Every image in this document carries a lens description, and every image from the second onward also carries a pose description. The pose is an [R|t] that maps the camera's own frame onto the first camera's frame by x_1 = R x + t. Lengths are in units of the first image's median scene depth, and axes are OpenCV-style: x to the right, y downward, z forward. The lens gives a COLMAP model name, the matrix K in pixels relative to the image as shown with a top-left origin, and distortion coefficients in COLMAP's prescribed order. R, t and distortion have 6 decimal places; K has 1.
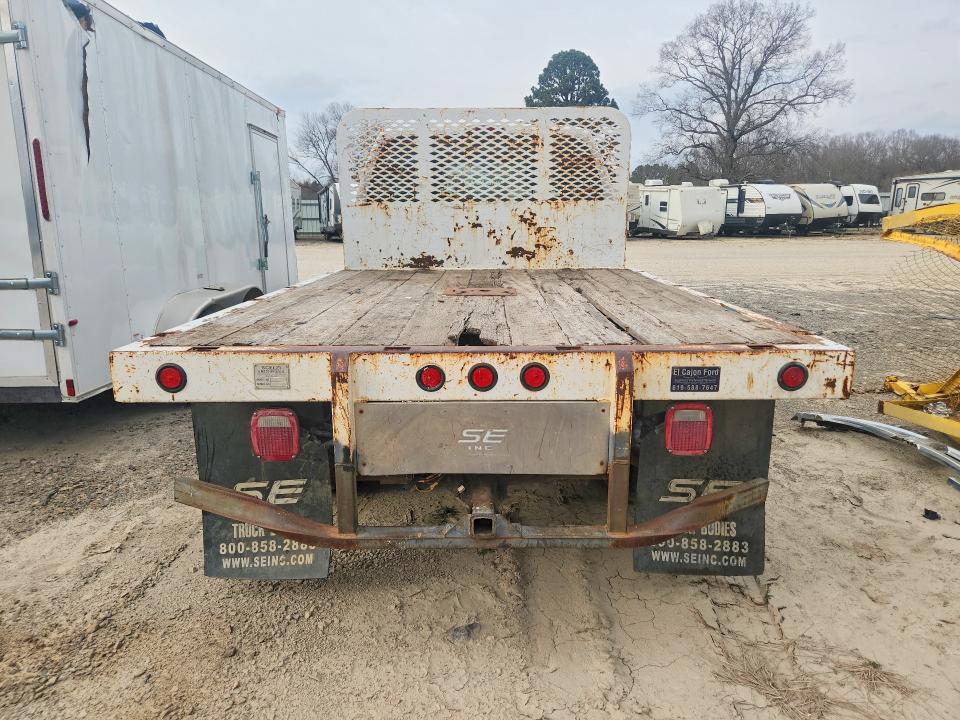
lens RADIAL K [[634.2, 0, 486.4], [0, 634.2, 359.7], [0, 0, 1]] dist [0.063459, -0.045487]
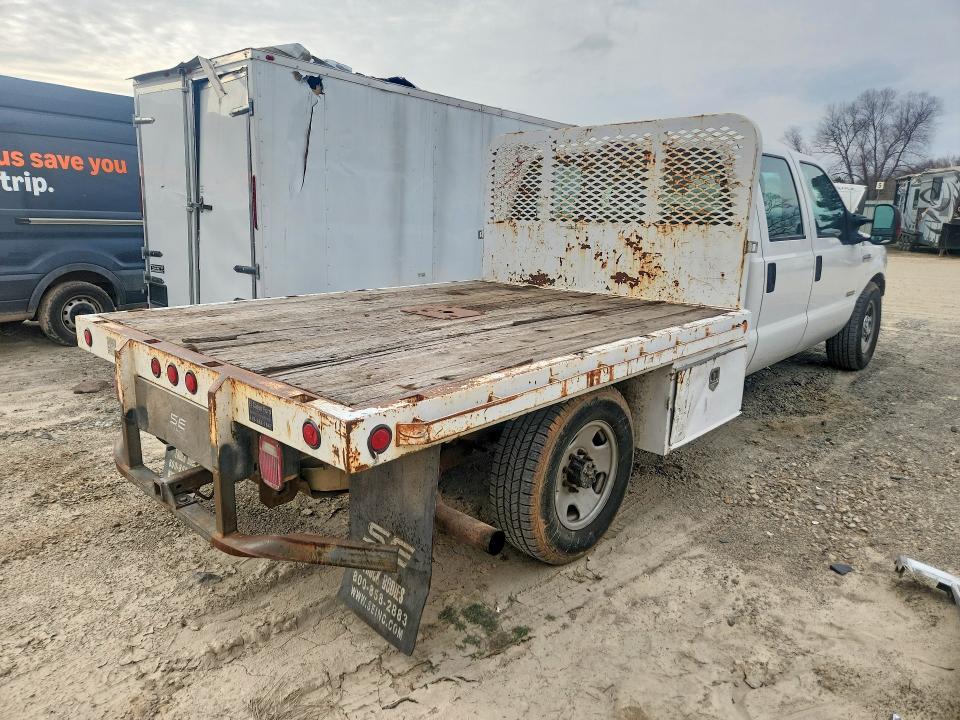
lens RADIAL K [[635.6, 0, 478.8], [0, 635.6, 353.1], [0, 0, 1]] dist [0.070773, -0.059395]
pose [[0.733176, 0.167775, -0.659018, 0.538263], [-0.173749, 0.983139, 0.056990, -0.081149], [0.657468, 0.072720, 0.749965, 0.184901]]
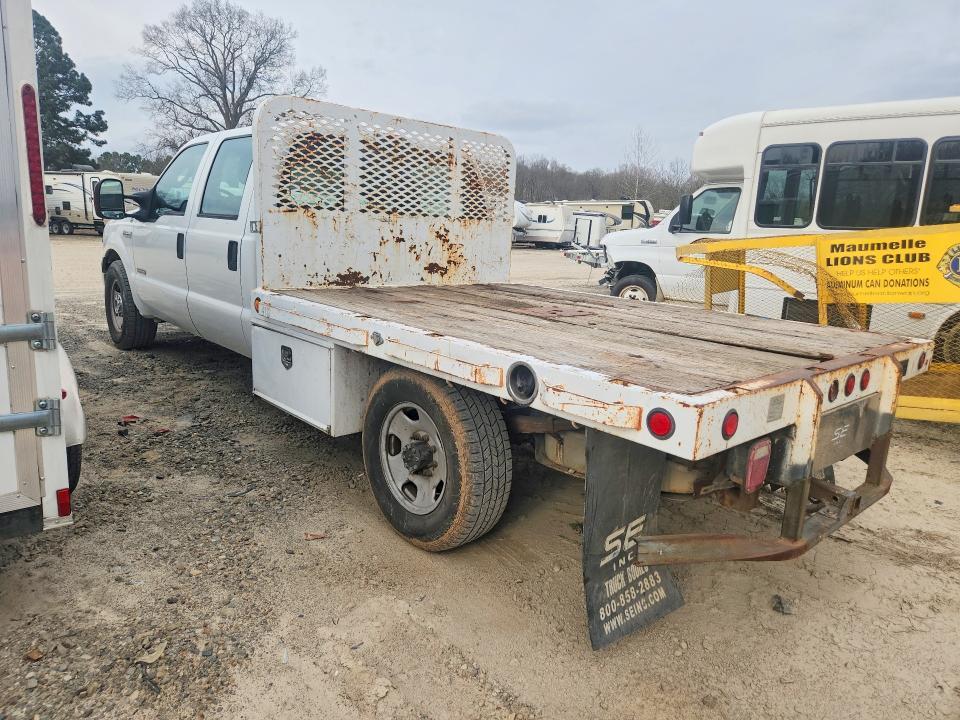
lens RADIAL K [[635.6, 0, 478.8], [0, 635.6, 353.1], [0, 0, 1]] dist [0.070773, -0.059395]
pose [[0.740243, -0.087644, 0.666602, -0.586066], [0.094927, 0.995159, 0.025428, -0.057537], [-0.665604, 0.044456, 0.744980, 0.226328]]
